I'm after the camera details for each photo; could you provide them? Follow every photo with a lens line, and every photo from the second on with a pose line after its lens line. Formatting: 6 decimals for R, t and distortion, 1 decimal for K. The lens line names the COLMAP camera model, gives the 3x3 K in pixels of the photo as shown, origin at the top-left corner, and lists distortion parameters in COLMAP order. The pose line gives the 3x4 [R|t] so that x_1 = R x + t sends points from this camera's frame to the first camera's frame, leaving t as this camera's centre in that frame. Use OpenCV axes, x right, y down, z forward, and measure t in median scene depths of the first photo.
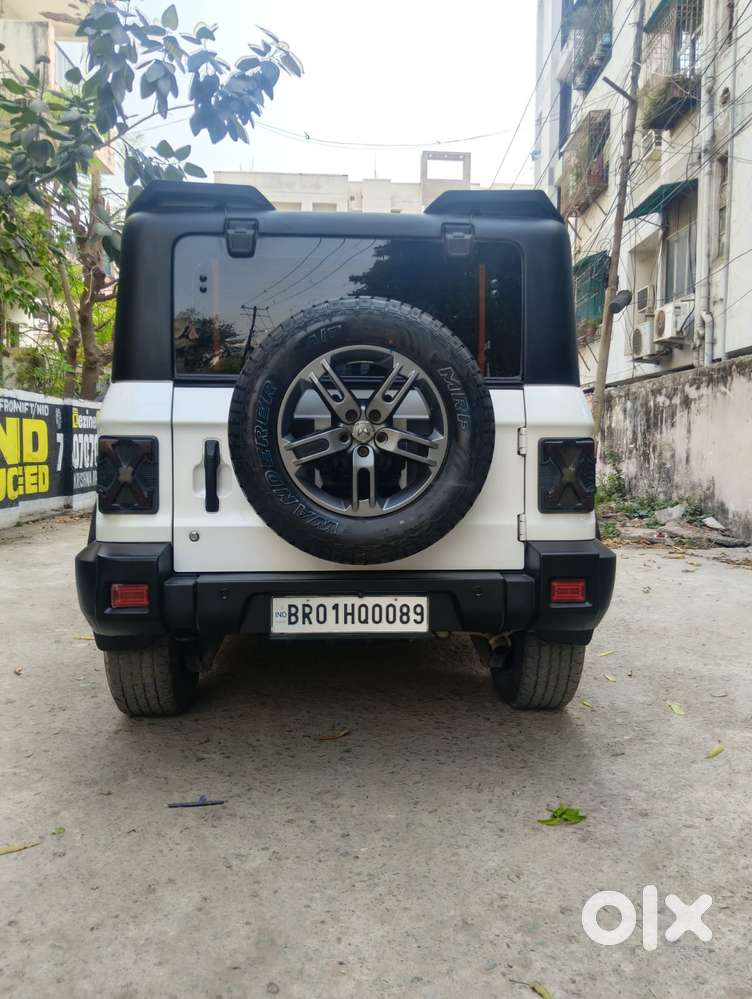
lens RADIAL K [[809.6, 0, 378.5], [0, 809.6, 497.6], [0, 0, 1]] dist [0.038557, -0.101467]
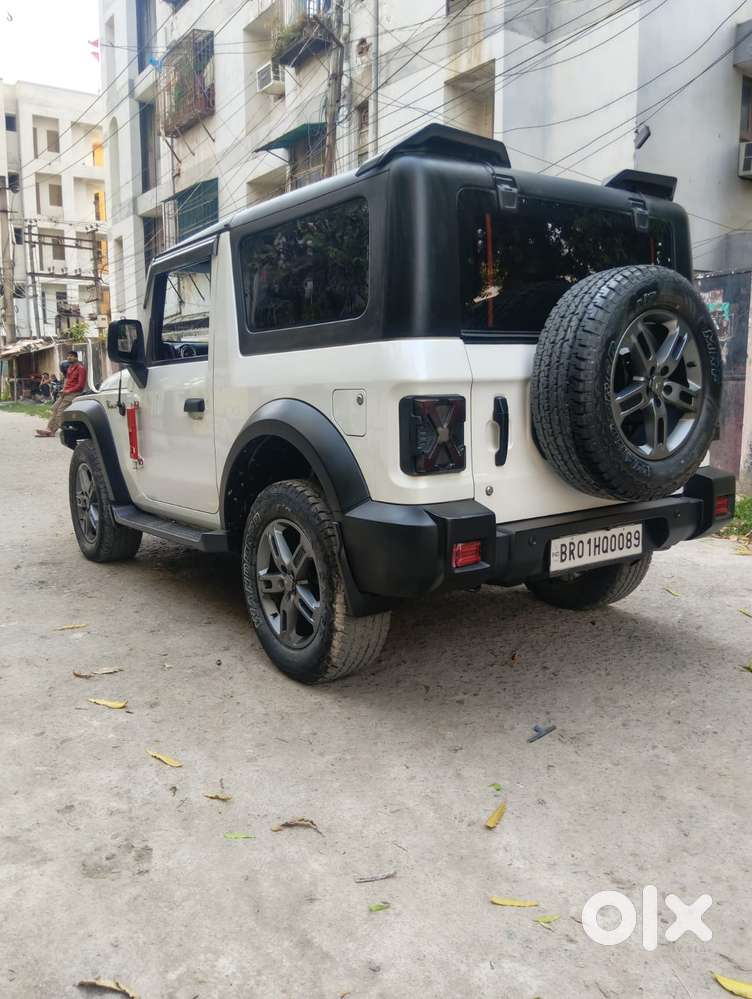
lens RADIAL K [[808.2, 0, 380.0], [0, 808.2, 501.7], [0, 0, 1]] dist [0.038615, -0.106813]
pose [[0.842489, -0.098790, 0.529579, -0.889409], [0.048251, 0.992929, 0.108464, -0.056481], [-0.536549, -0.065827, 0.841298, 0.207410]]
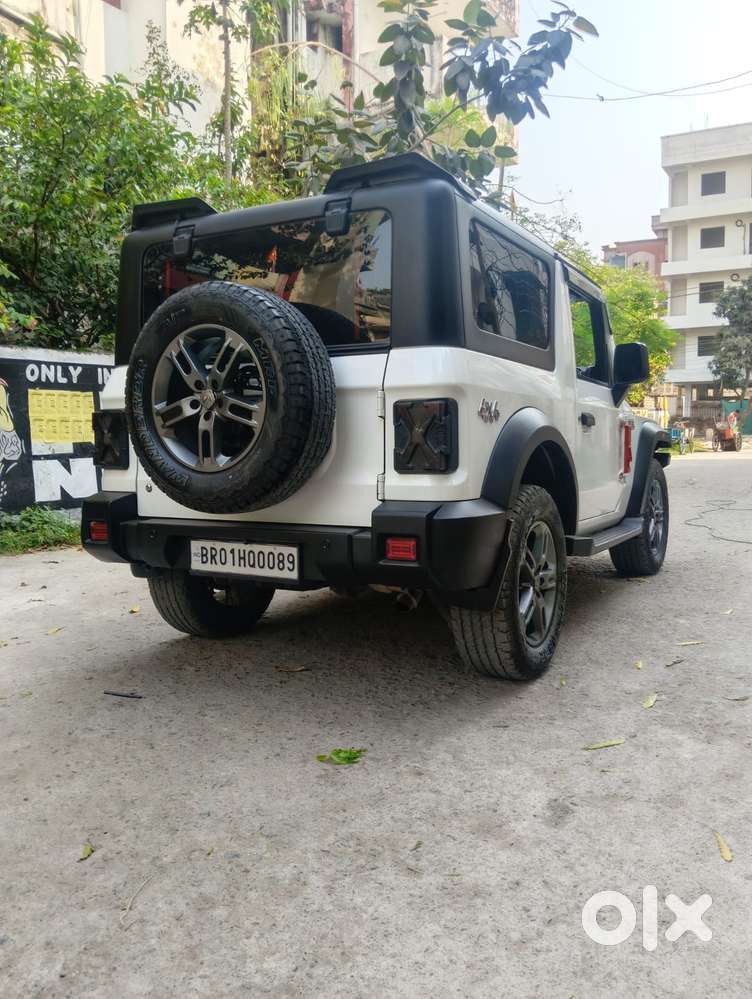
lens RADIAL K [[805.9, 0, 374.2], [0, 805.9, 501.2], [0, 0, 1]] dist [0.037550, -0.104270]
pose [[0.847122, 0.029810, -0.530562, 0.731411], [-0.013900, 0.999327, 0.033955, 0.020568], [0.531217, -0.021389, 0.846966, 0.125001]]
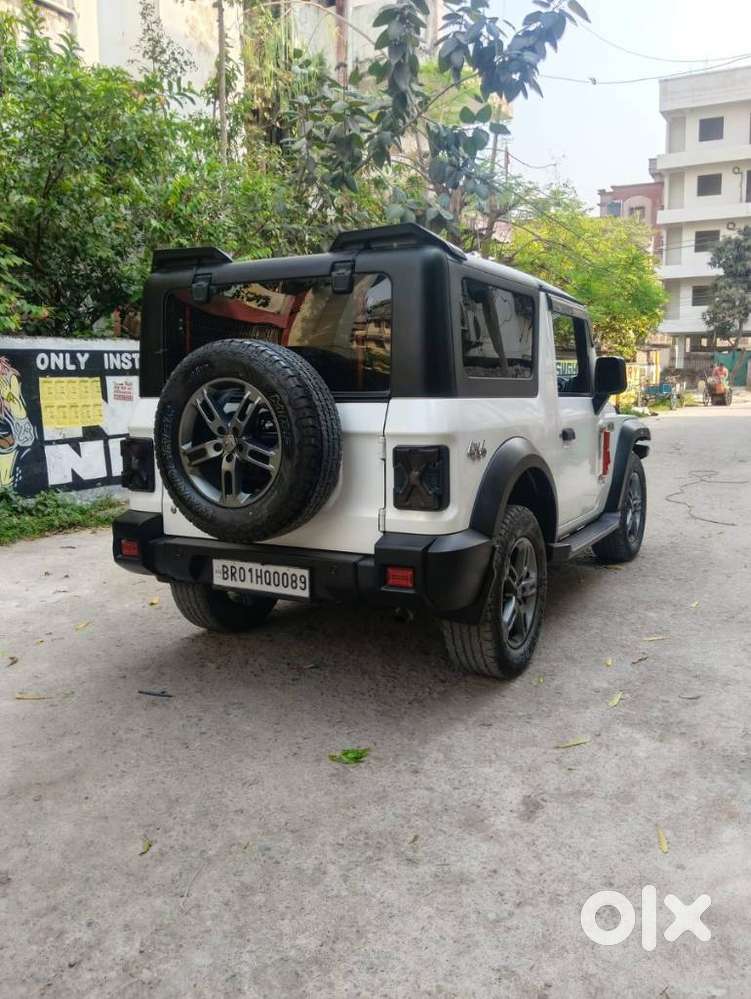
lens RADIAL K [[804.3, 0, 375.5], [0, 804.3, 499.5], [0, 0, 1]] dist [0.053605, -0.139109]
pose [[0.852419, 0.061232, -0.519261, 0.794118], [-0.012422, 0.995210, 0.096965, -0.109746], [0.522711, -0.076205, 0.849097, -0.002412]]
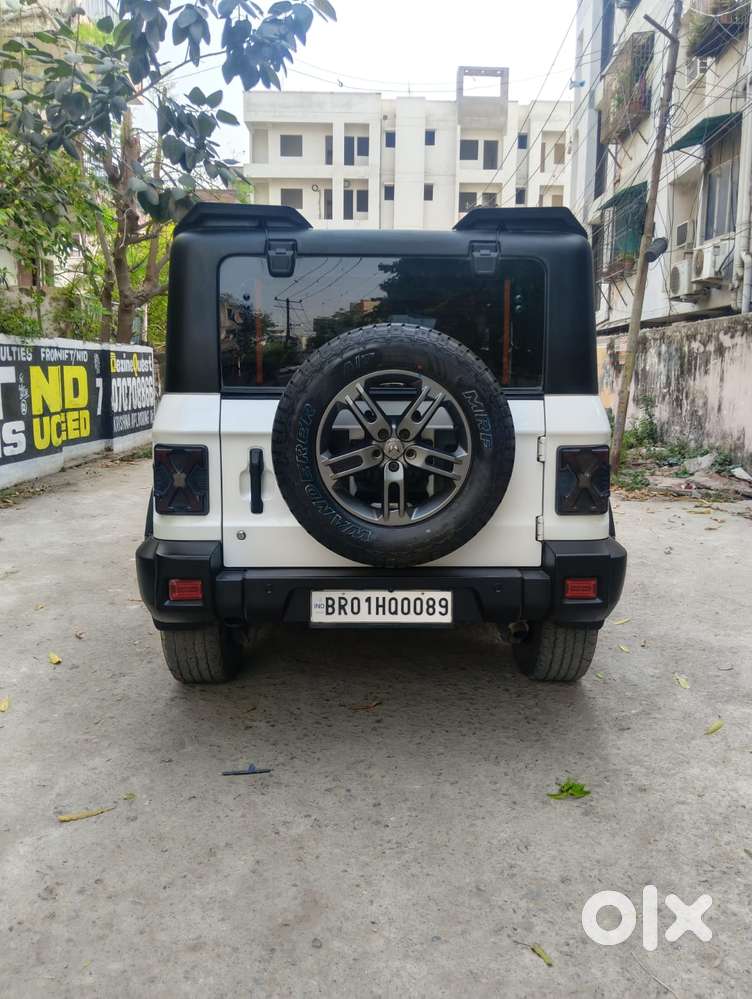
lens RADIAL K [[809.6, 0, 378.5], [0, 809.6, 497.6], [0, 0, 1]] dist [0.038557, -0.101467]
pose [[0.999223, 0.006144, -0.038922, 0.002959], [-0.002643, 0.995993, 0.089389, -0.102718], [0.039315, -0.089216, 0.995236, -0.088931]]
